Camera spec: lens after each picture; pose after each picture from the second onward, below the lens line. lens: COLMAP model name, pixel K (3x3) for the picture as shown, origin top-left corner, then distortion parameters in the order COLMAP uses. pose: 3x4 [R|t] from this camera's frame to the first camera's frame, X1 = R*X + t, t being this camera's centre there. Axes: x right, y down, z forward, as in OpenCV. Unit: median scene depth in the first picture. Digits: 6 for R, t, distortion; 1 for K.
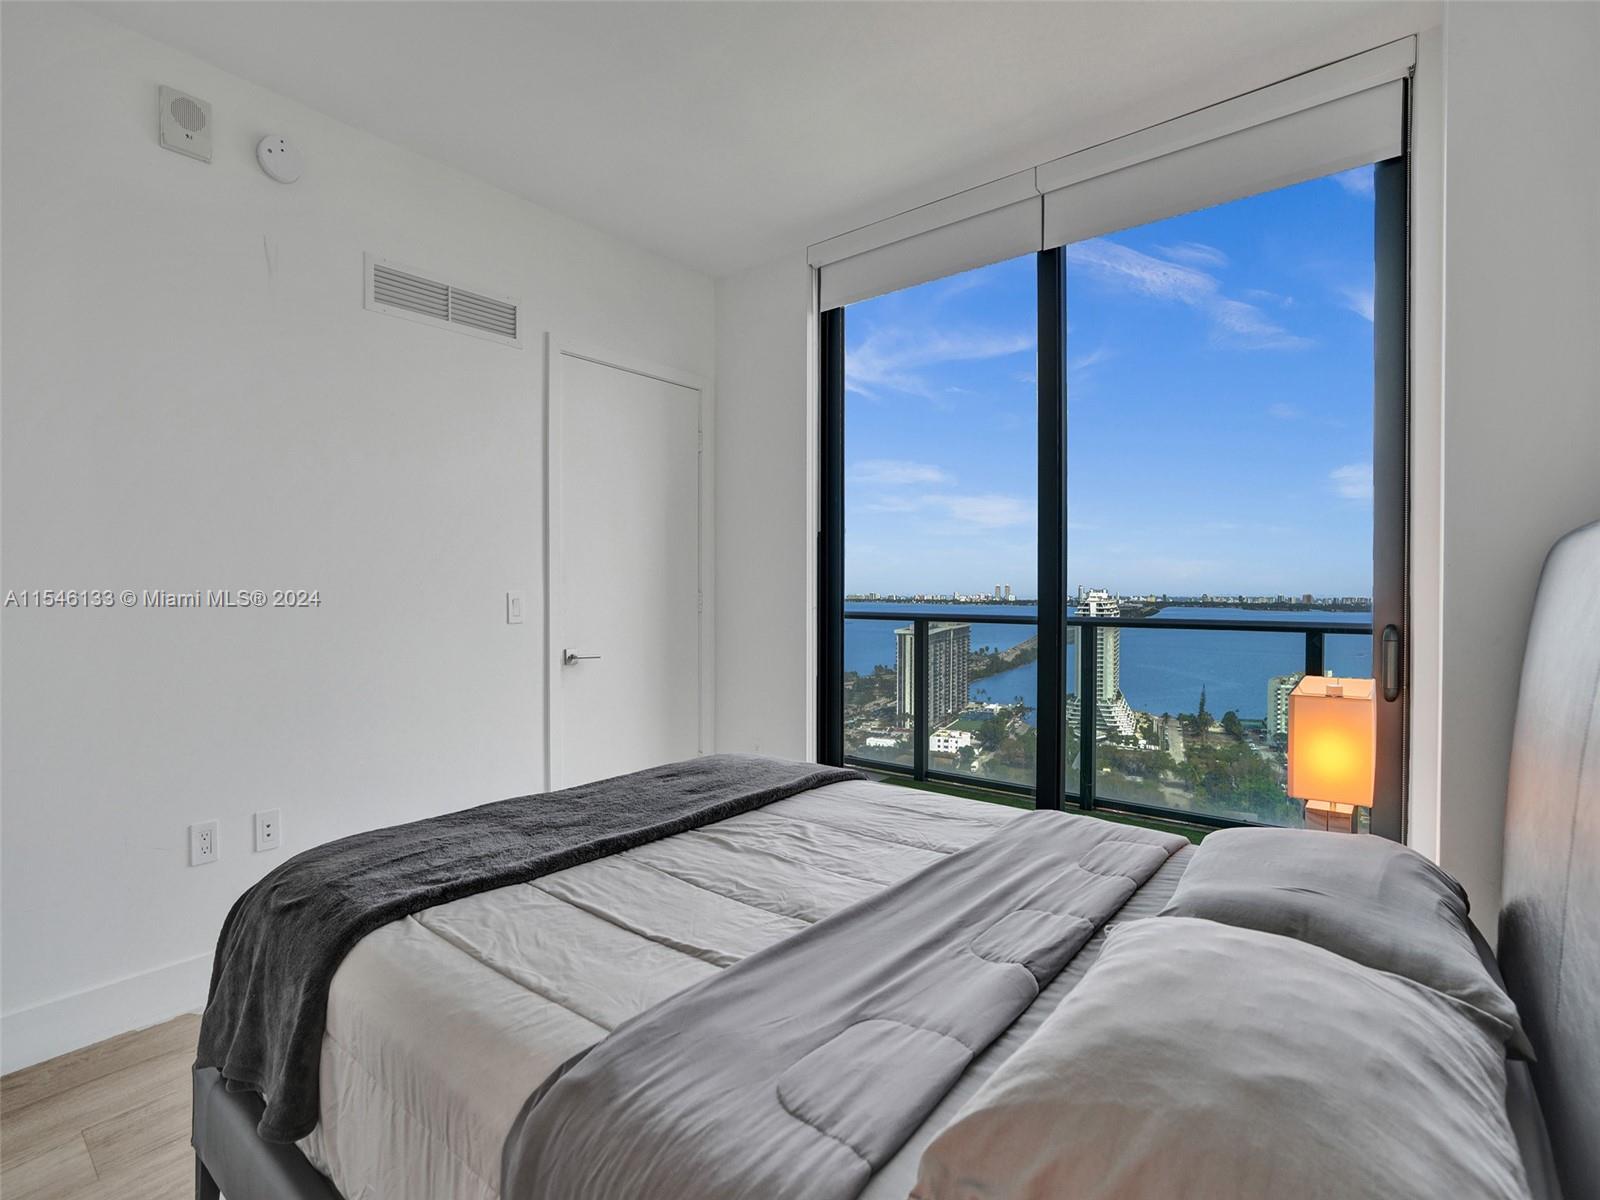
lens RADIAL K [[758.7, 0, 795.2], [0, 758.7, 606.0], [0, 0, 1]] dist [-0.052066, 0.018457]
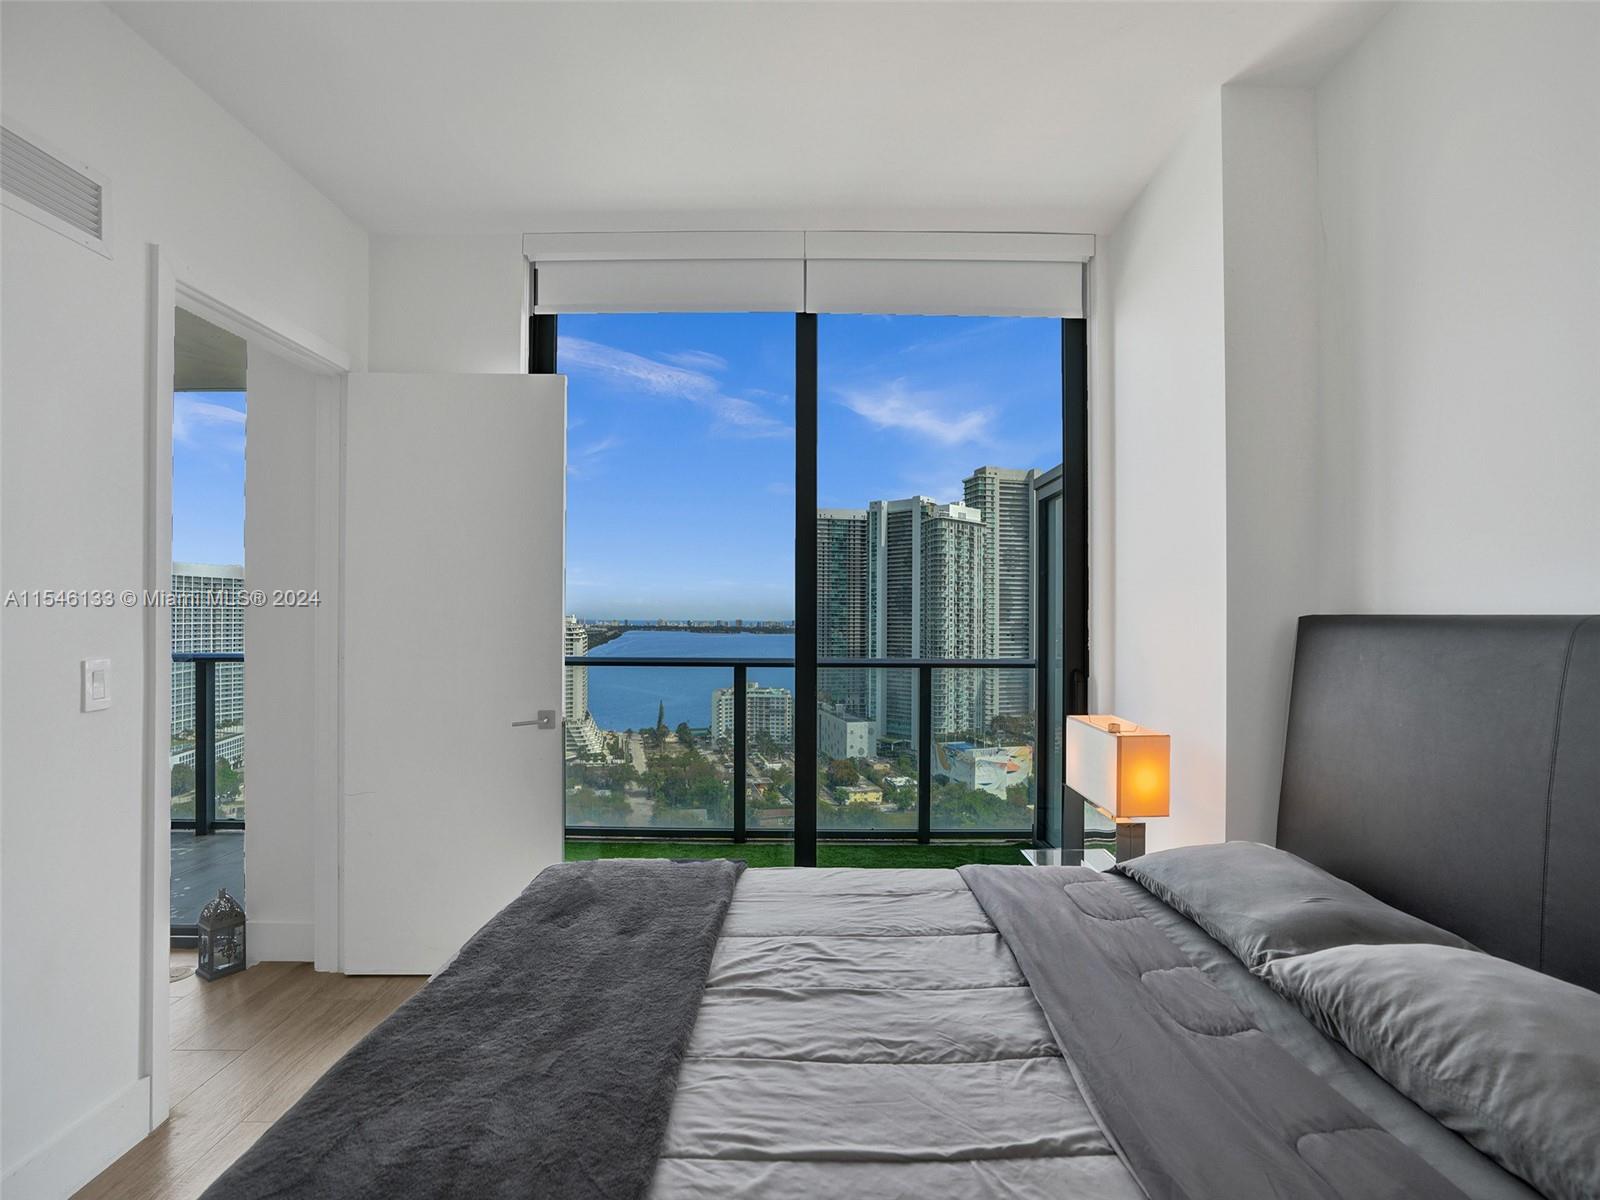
lens RADIAL K [[758.7, 0, 790.1], [0, 758.7, 613.7], [0, 0, 1]] dist [-0.052066, 0.018457]
pose [[0.783160, 0.007875, 0.621771, -0.300274], [0.005169, 0.999803, -0.019175, -0.036646], [-0.621799, 0.018231, 0.782965, 0.189872]]
